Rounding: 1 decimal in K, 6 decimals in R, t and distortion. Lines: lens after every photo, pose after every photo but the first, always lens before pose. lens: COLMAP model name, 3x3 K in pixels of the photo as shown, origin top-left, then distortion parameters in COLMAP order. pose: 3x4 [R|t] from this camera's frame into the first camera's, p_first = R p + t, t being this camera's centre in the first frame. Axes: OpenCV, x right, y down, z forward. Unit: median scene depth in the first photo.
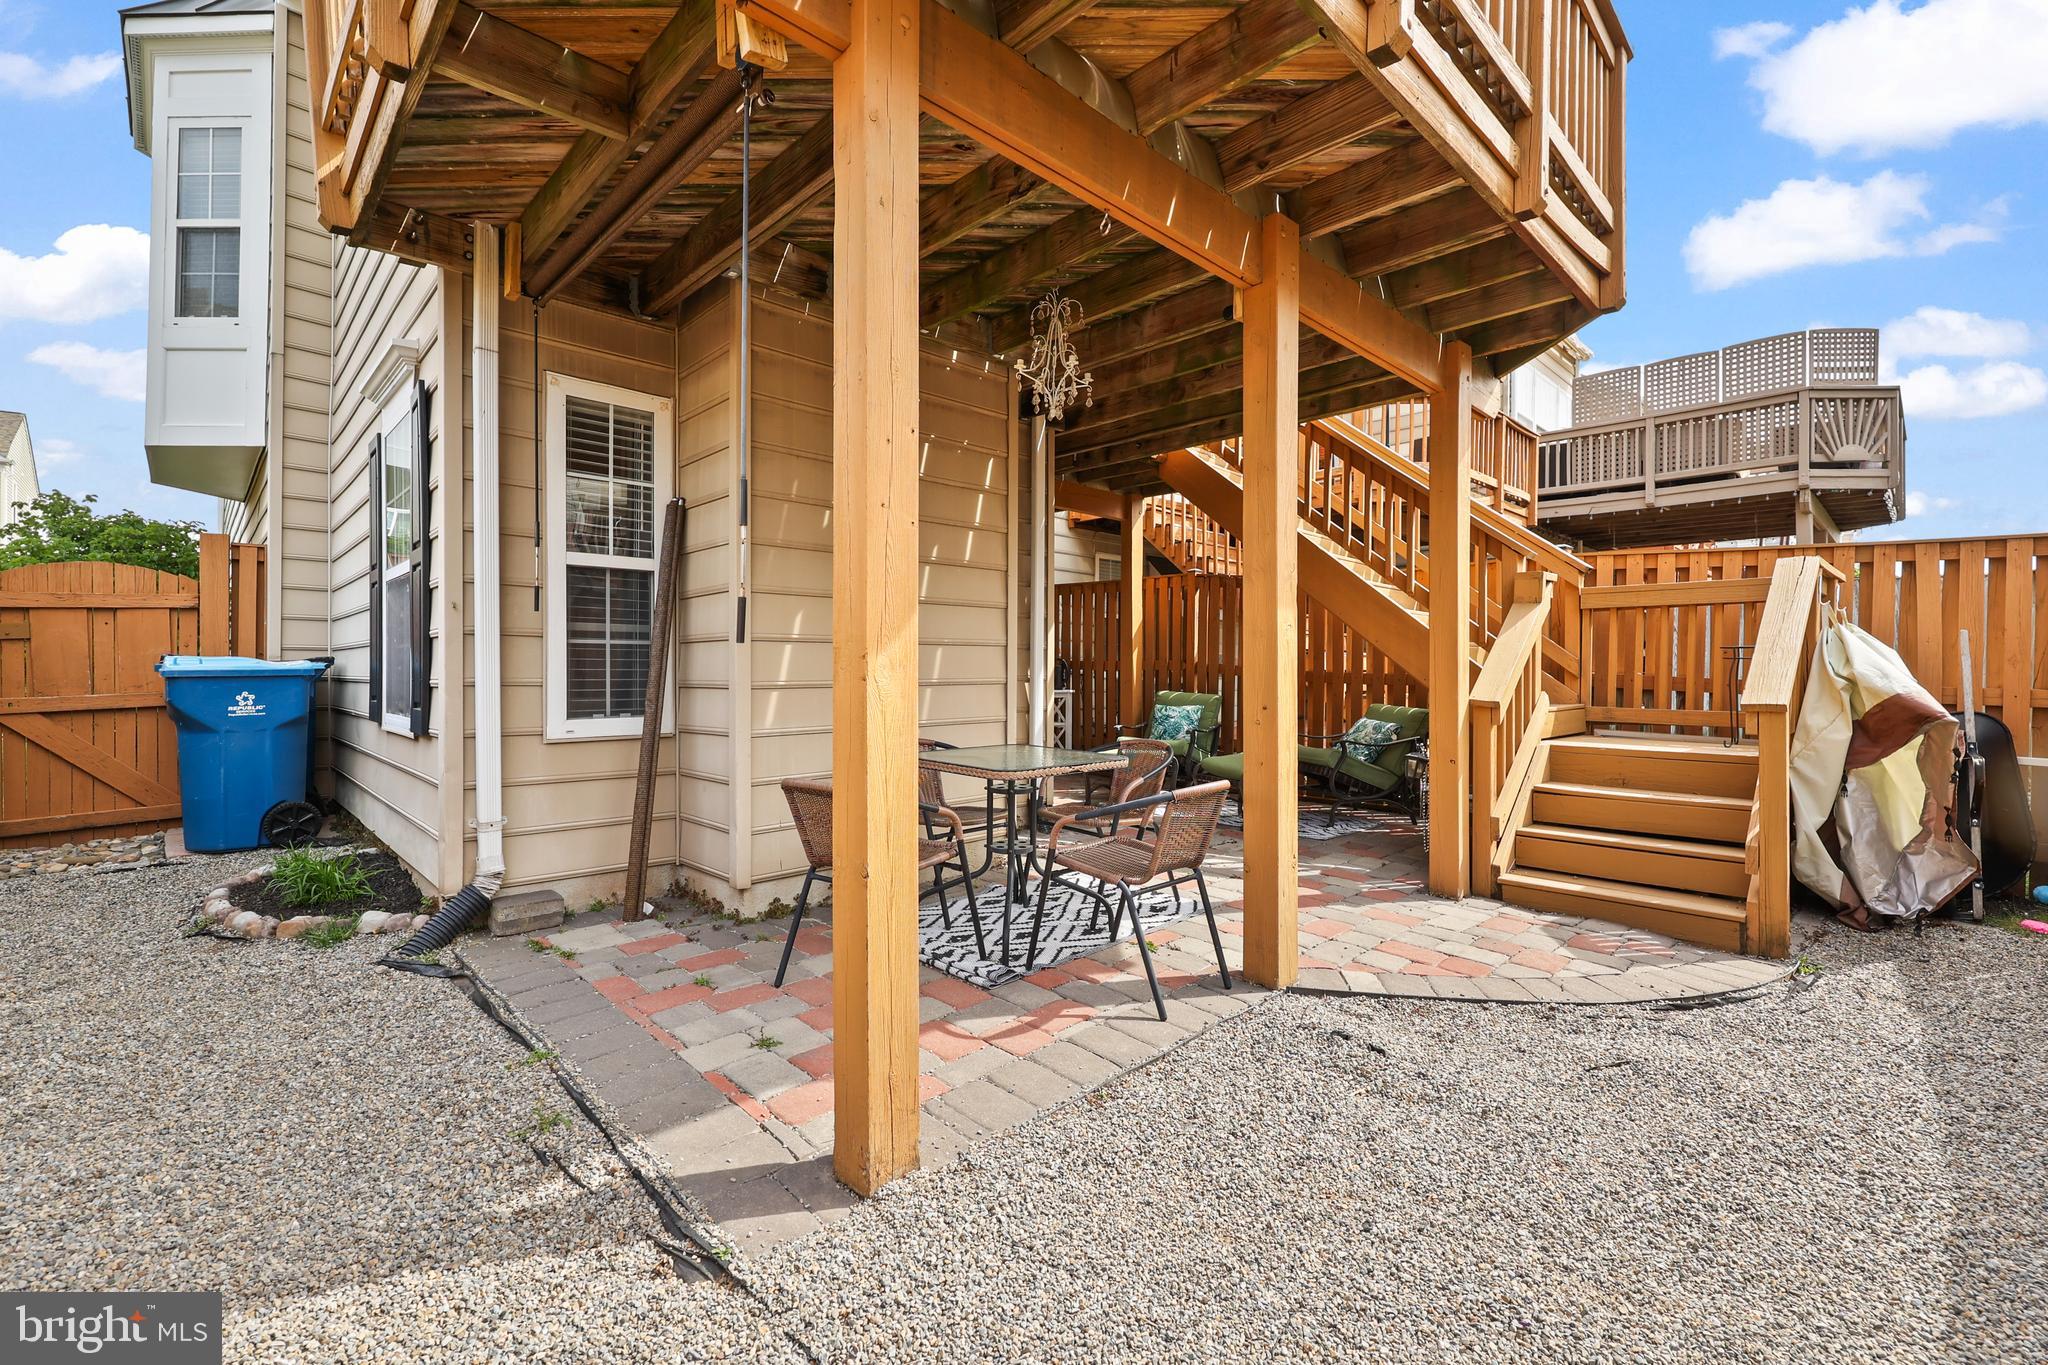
lens RADIAL K [[859.9, 0, 1024.0], [0, 859.9, 682.5], [0, 0, 1]] dist [-0.001775, -0.000217]
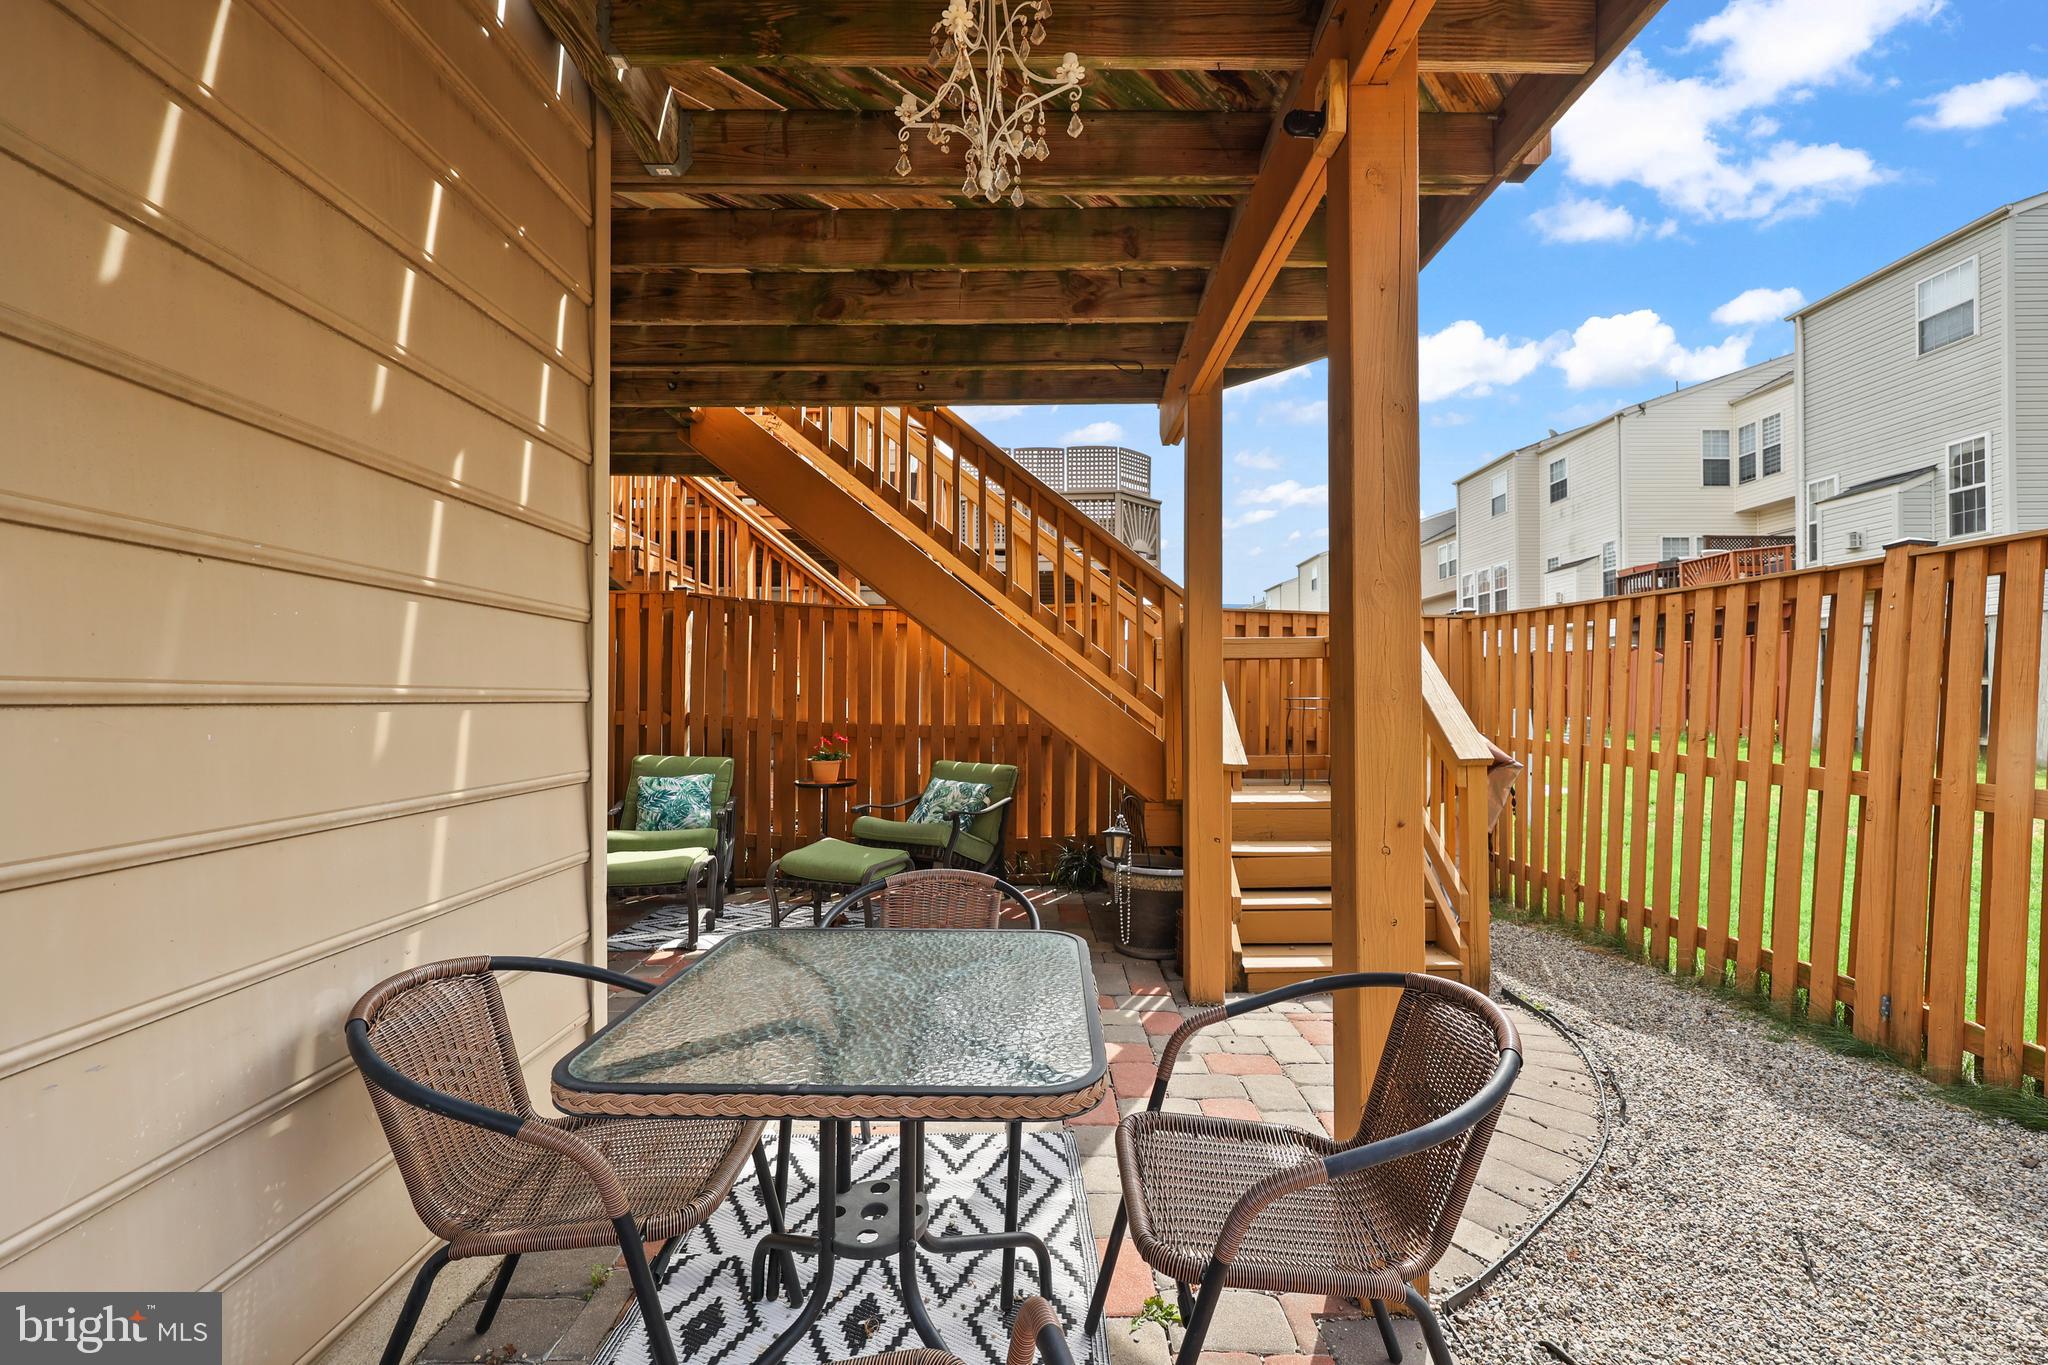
lens RADIAL K [[831.6, 0, 1026.3], [0, 831.6, 693.8], [0, 0, 1]] dist [-0.001032, -0.000033]
pose [[0.689250, -0.000343, 0.724523, -0.173251], [0.021575, 0.999566, -0.020050, -0.030506], [-0.724202, 0.029451, 0.688958, 0.477419]]
